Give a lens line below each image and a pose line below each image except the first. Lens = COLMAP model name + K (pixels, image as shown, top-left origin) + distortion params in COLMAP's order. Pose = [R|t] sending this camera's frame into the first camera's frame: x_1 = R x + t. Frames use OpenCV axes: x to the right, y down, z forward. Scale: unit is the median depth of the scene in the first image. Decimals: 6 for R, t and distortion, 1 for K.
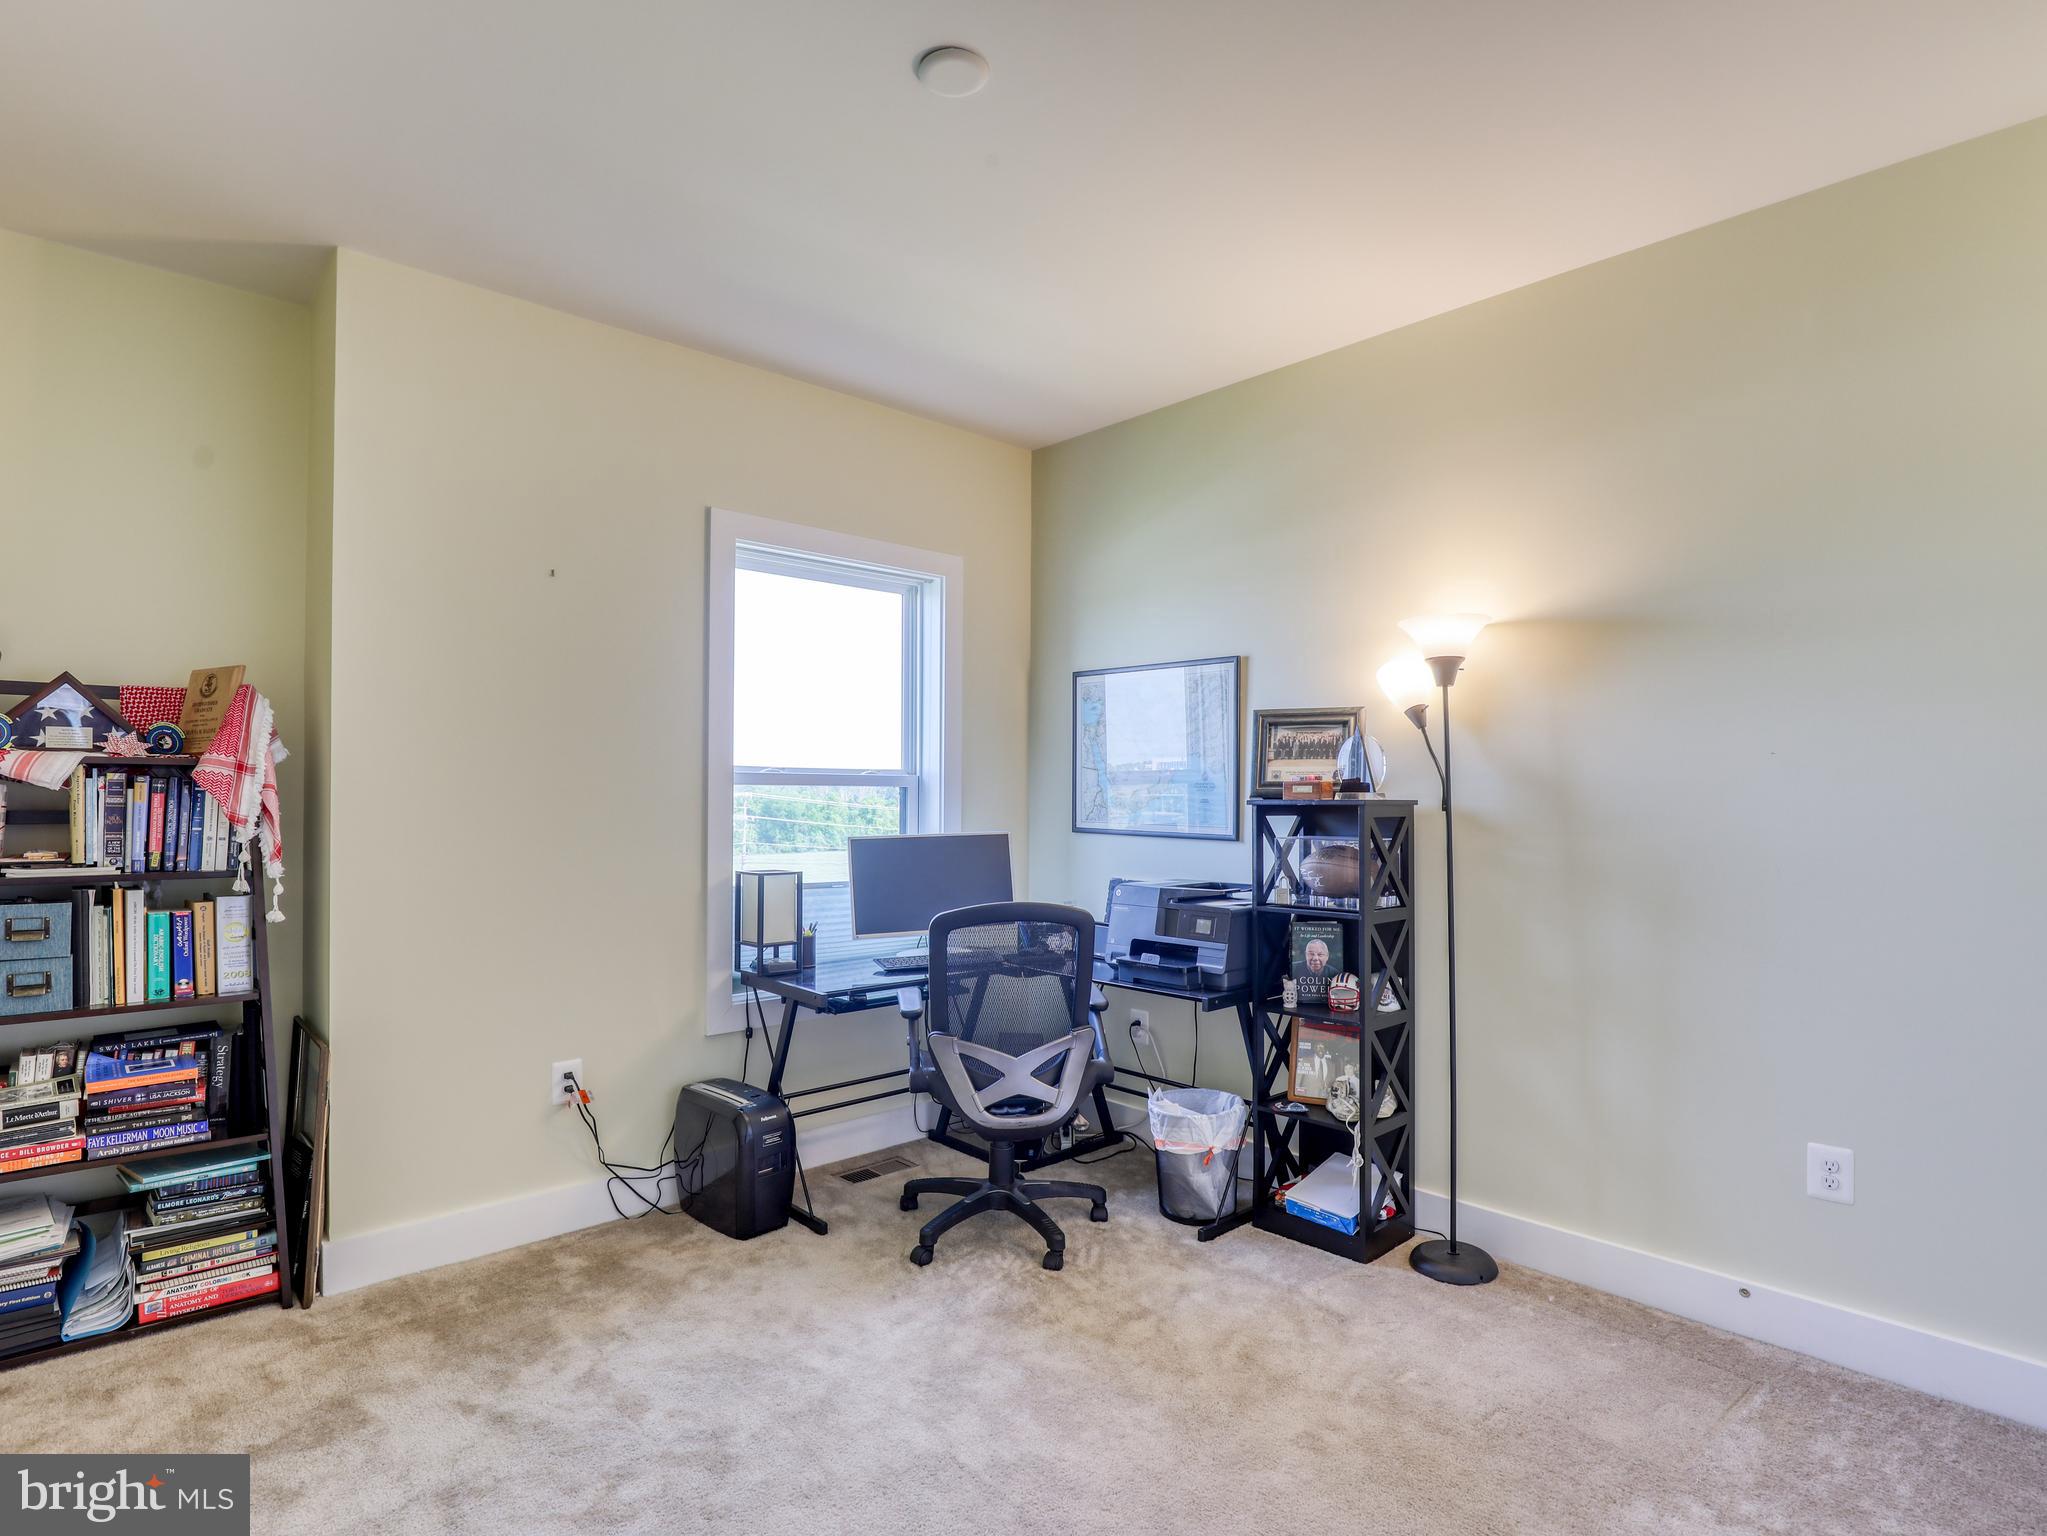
lens RADIAL K [[1064.6, 0, 1029.0], [0, 1064.6, 778.9], [0, 0, 1]] dist [-0.031129, -0.000115]
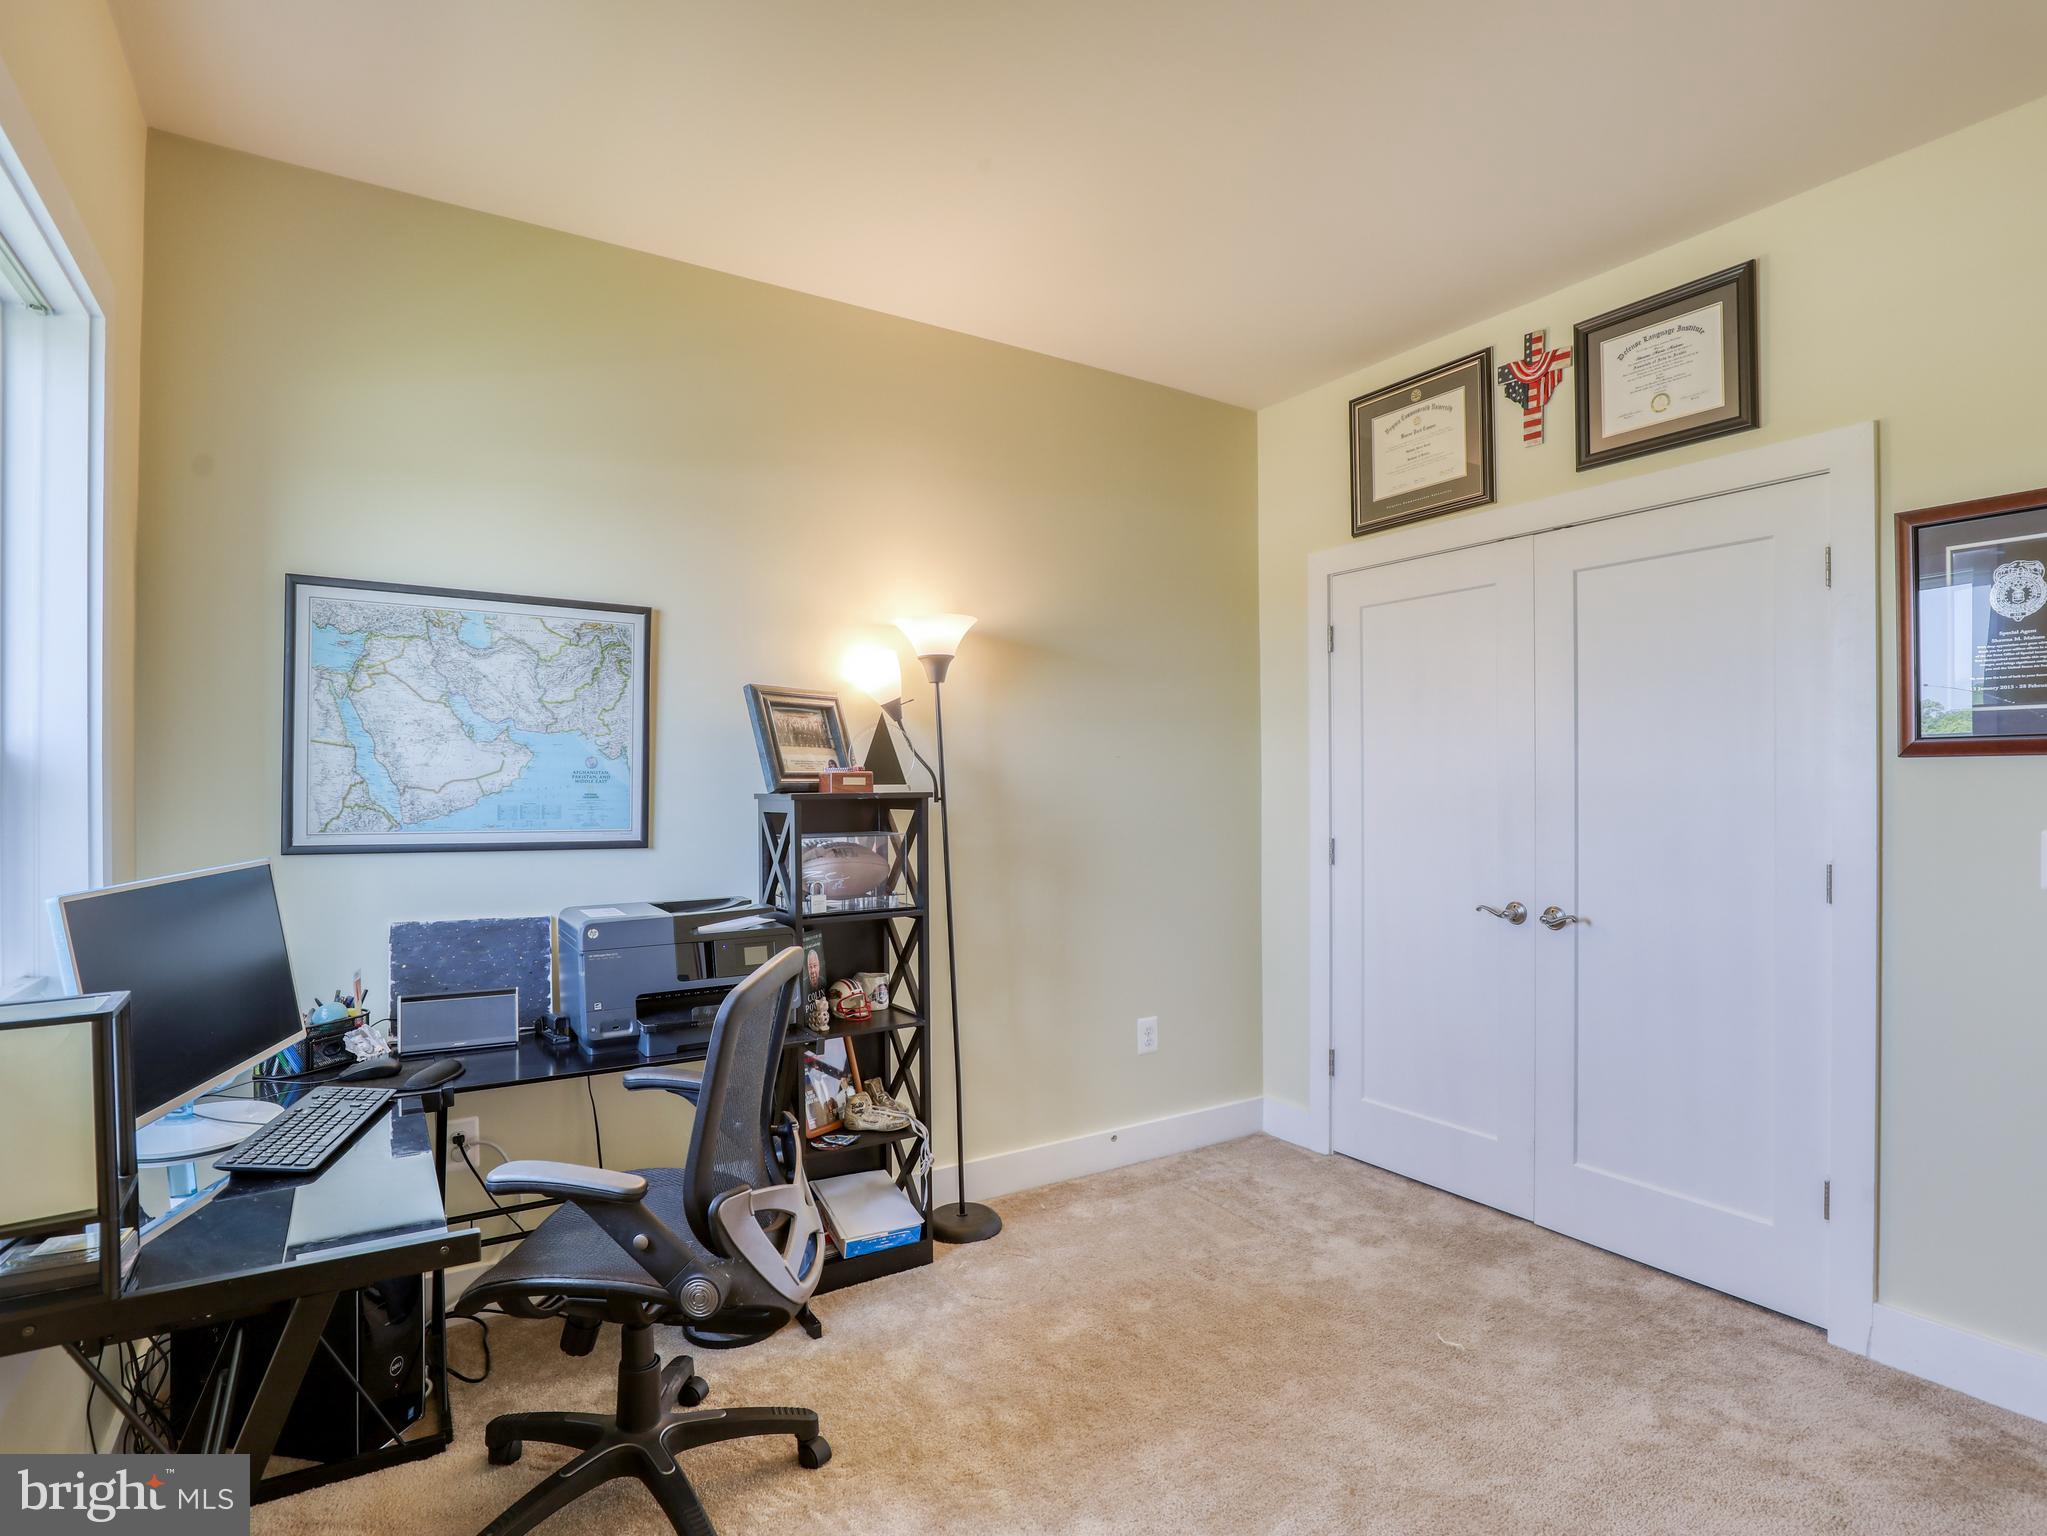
lens RADIAL K [[1064.6, 0, 1029.0], [0, 1064.6, 778.9], [0, 0, 1]] dist [-0.031129, -0.000115]
pose [[0.174149, 0.003001, 0.984715, -0.629740], [-0.011716, 0.999931, -0.000975, 0.007630], [-0.984650, -0.011367, 0.174173, 0.729648]]
